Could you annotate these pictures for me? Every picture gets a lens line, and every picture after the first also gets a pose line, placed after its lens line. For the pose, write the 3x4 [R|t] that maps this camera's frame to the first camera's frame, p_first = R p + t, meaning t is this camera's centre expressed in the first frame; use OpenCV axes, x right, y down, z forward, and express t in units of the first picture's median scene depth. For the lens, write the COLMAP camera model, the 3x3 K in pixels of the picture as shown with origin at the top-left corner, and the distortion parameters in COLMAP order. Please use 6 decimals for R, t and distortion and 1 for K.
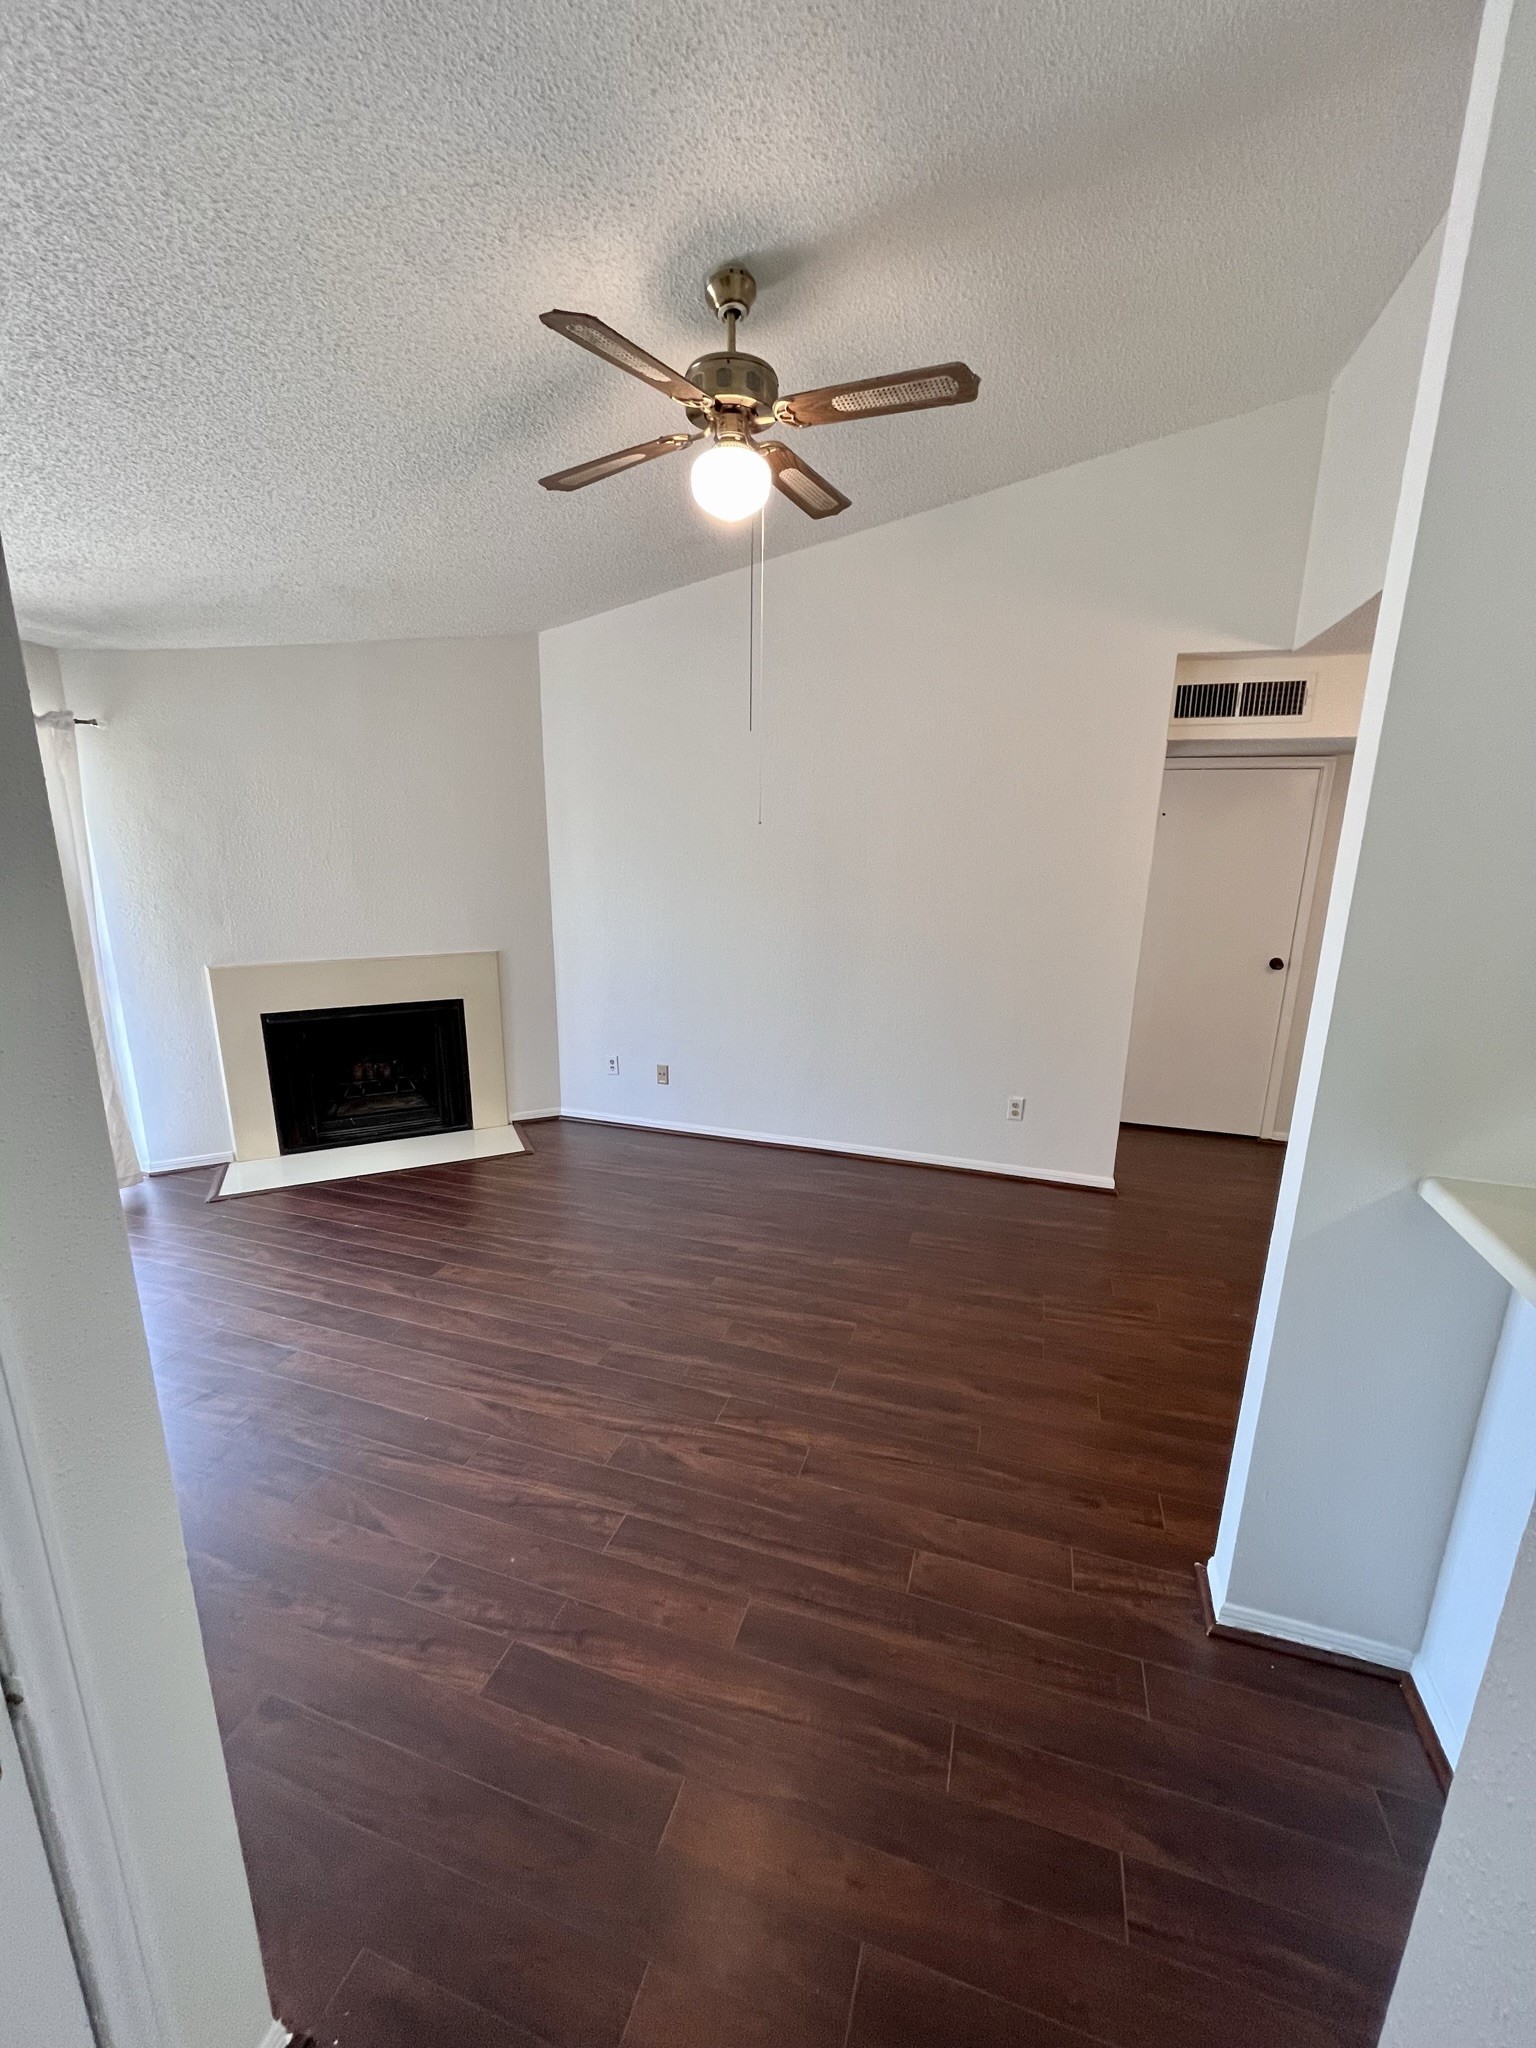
lens RADIAL K [[827.2, 0, 769.2], [0, 827.2, 1031.1], [0, 0, 1]] dist [-0.002708, -0.000499]
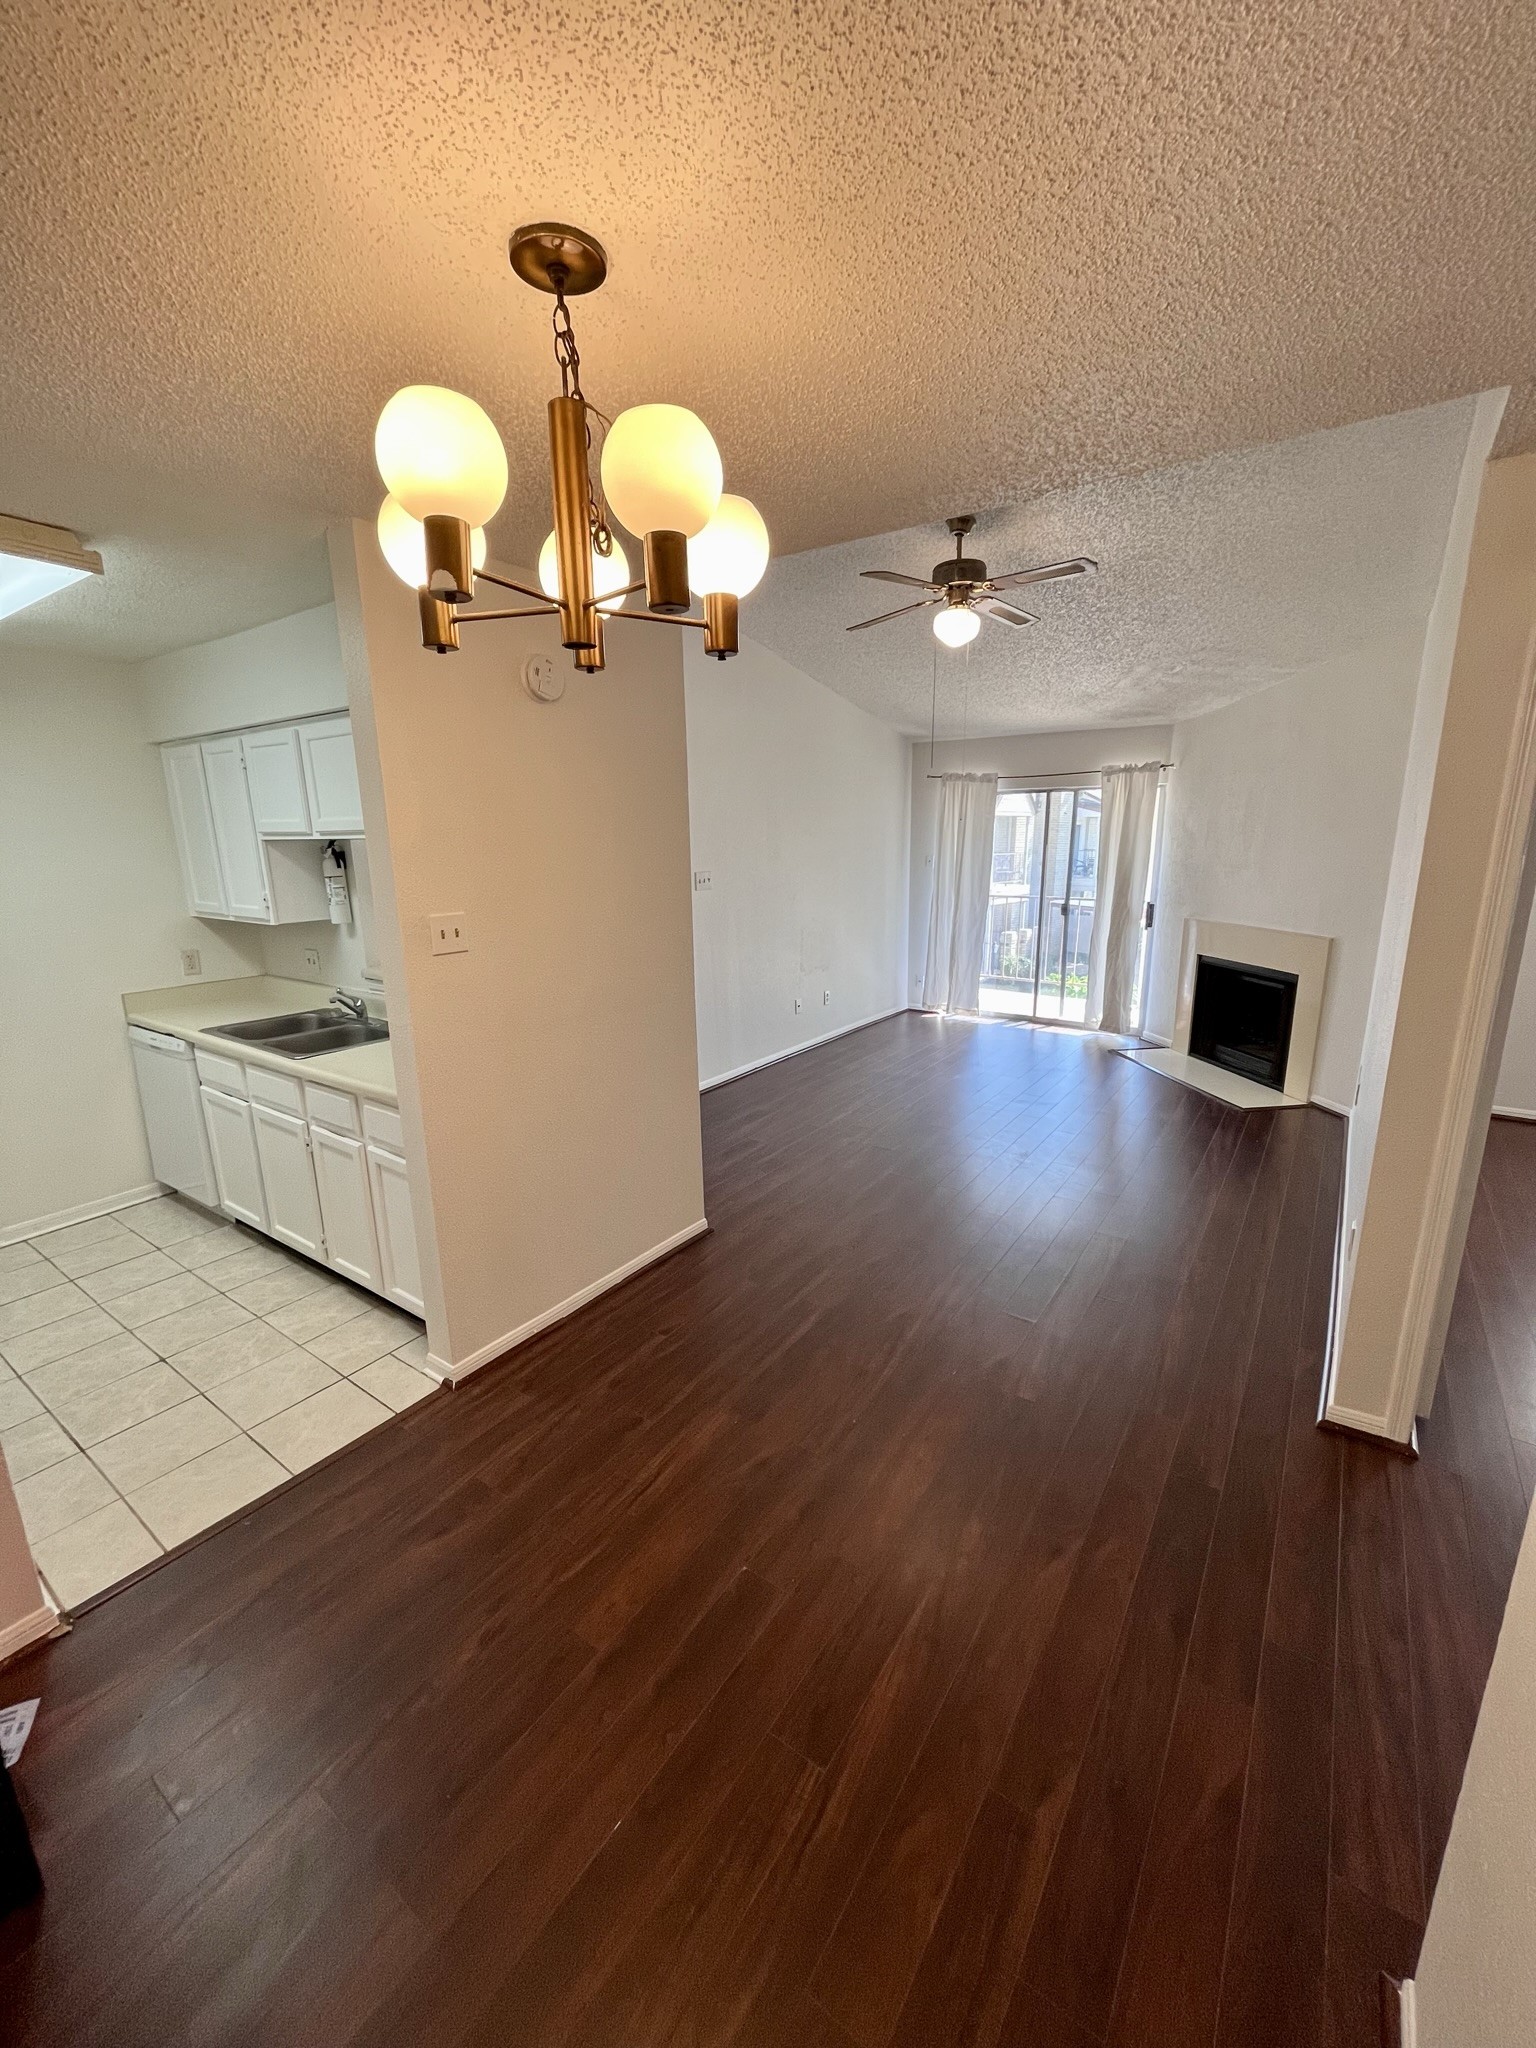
lens RADIAL K [[827.0, 0, 767.9], [0, 827.0, 1029.1], [0, 0, 1]] dist [-0.001881, -0.000492]
pose [[-0.287705, 0.212592, -0.933826, 1.175605], [-0.217929, 0.934940, 0.279988, -0.167322], [0.932595, 0.284062, -0.222657, 0.785931]]
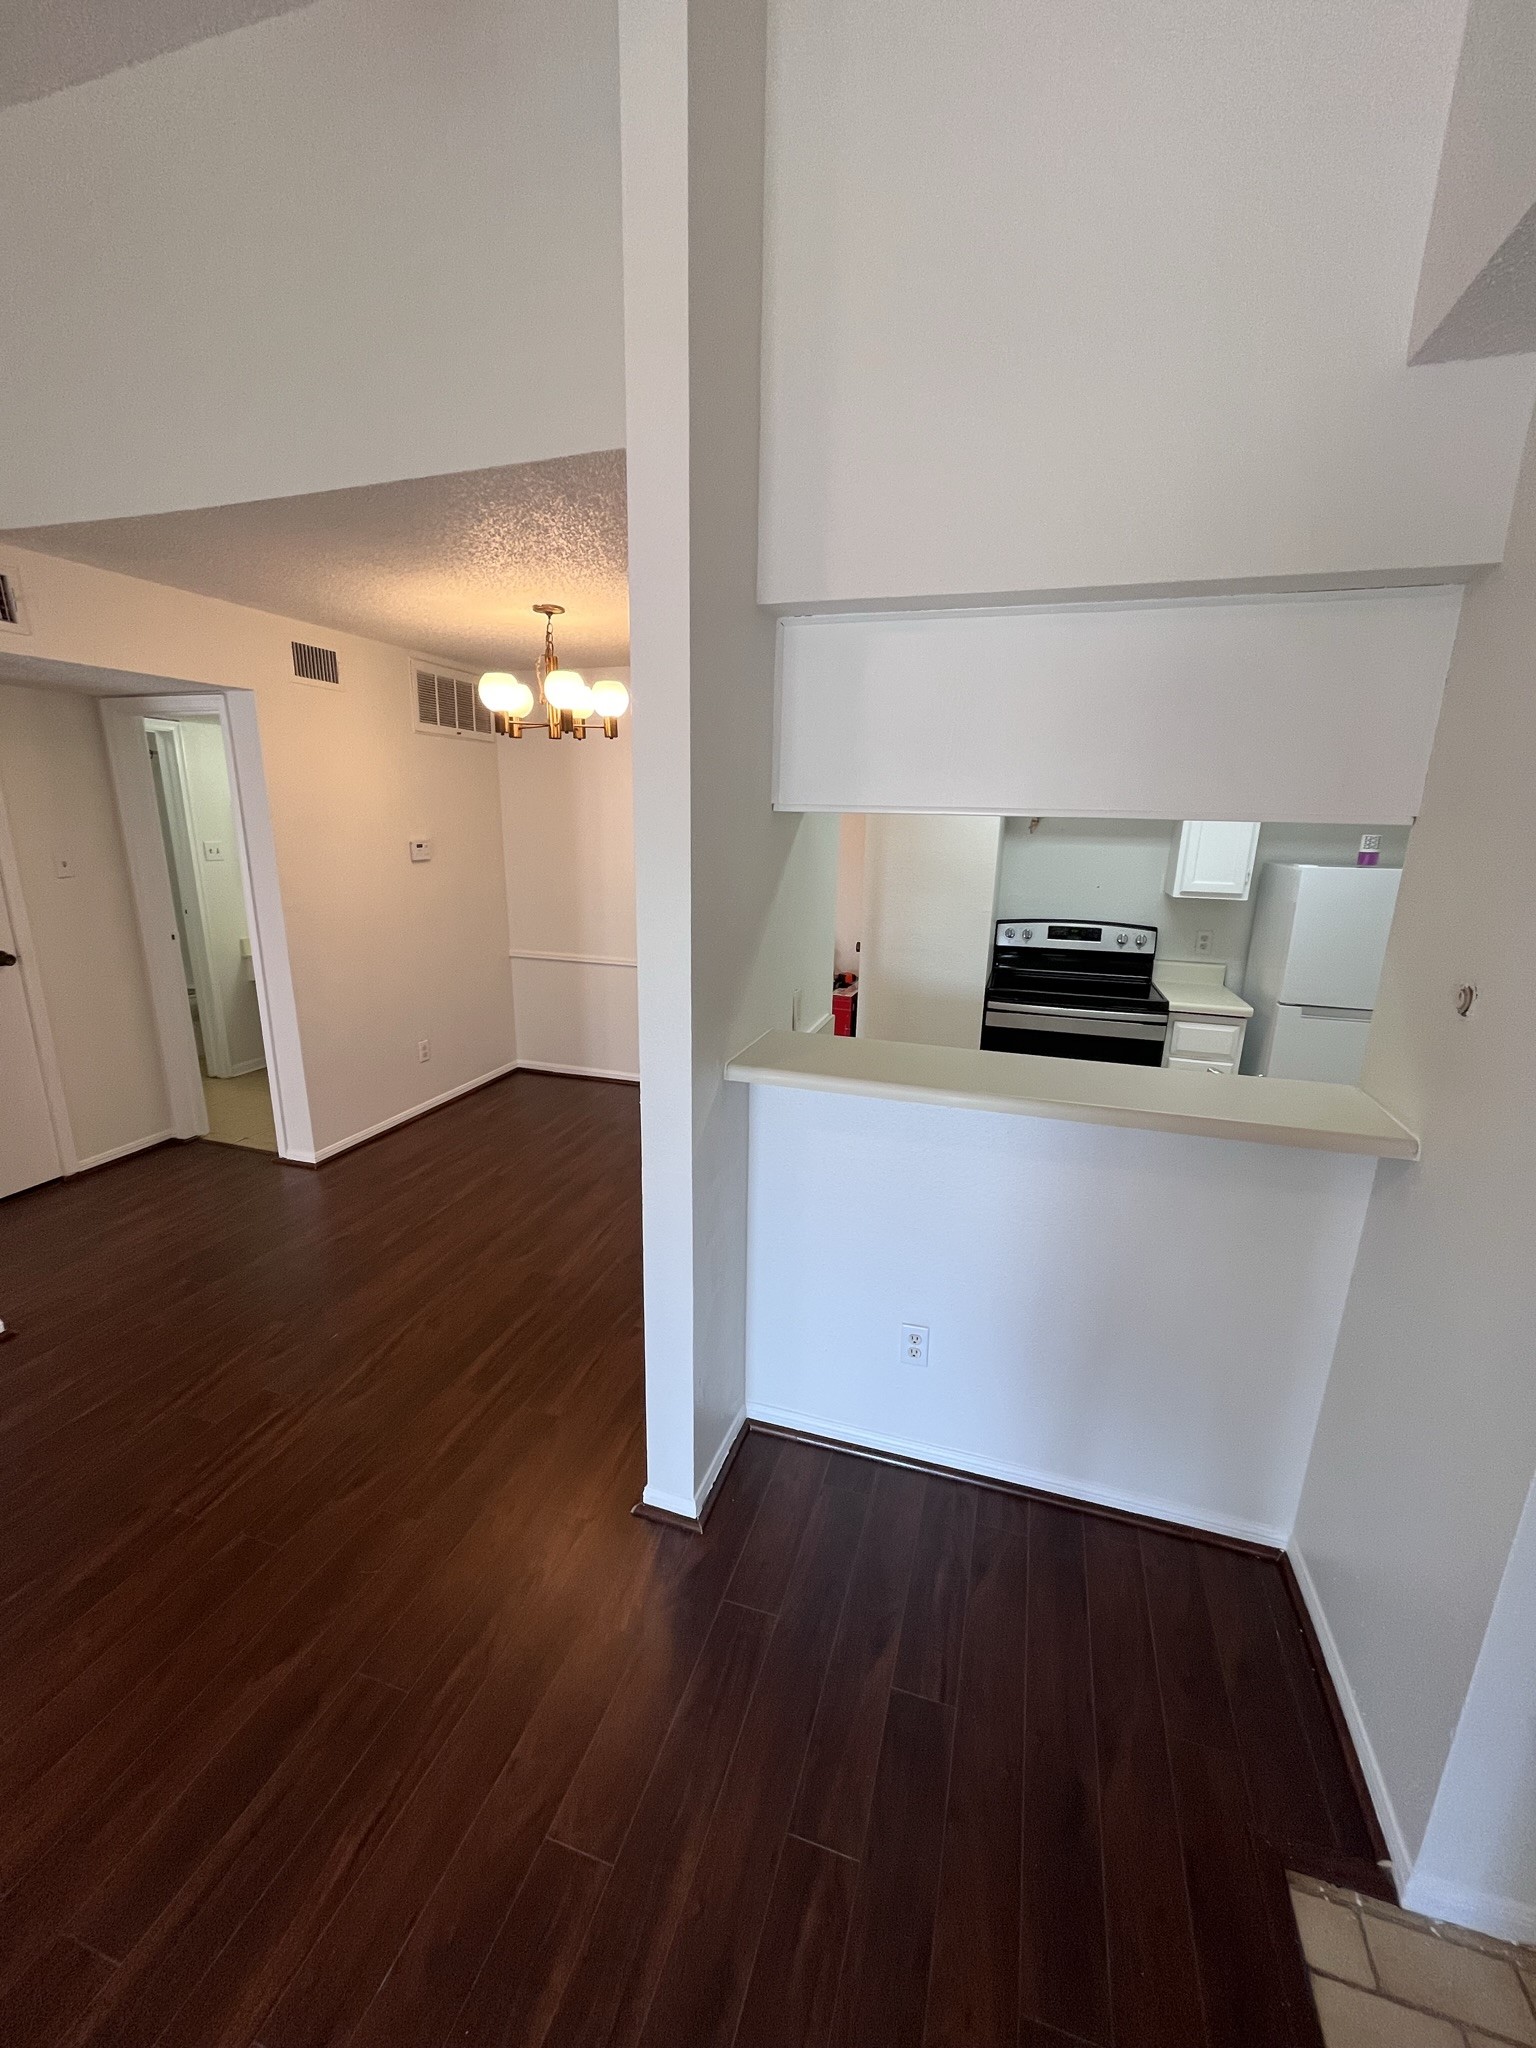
lens RADIAL K [[827.0, 0, 767.9], [0, 827.0, 1029.1], [0, 0, 1]] dist [-0.001881, -0.000492]
pose [[-0.005266, -0.269096, 0.963099, -0.177157], [0.221732, 0.938823, 0.263526, -0.083569], [-0.975093, 0.214937, 0.054724, 0.371520]]
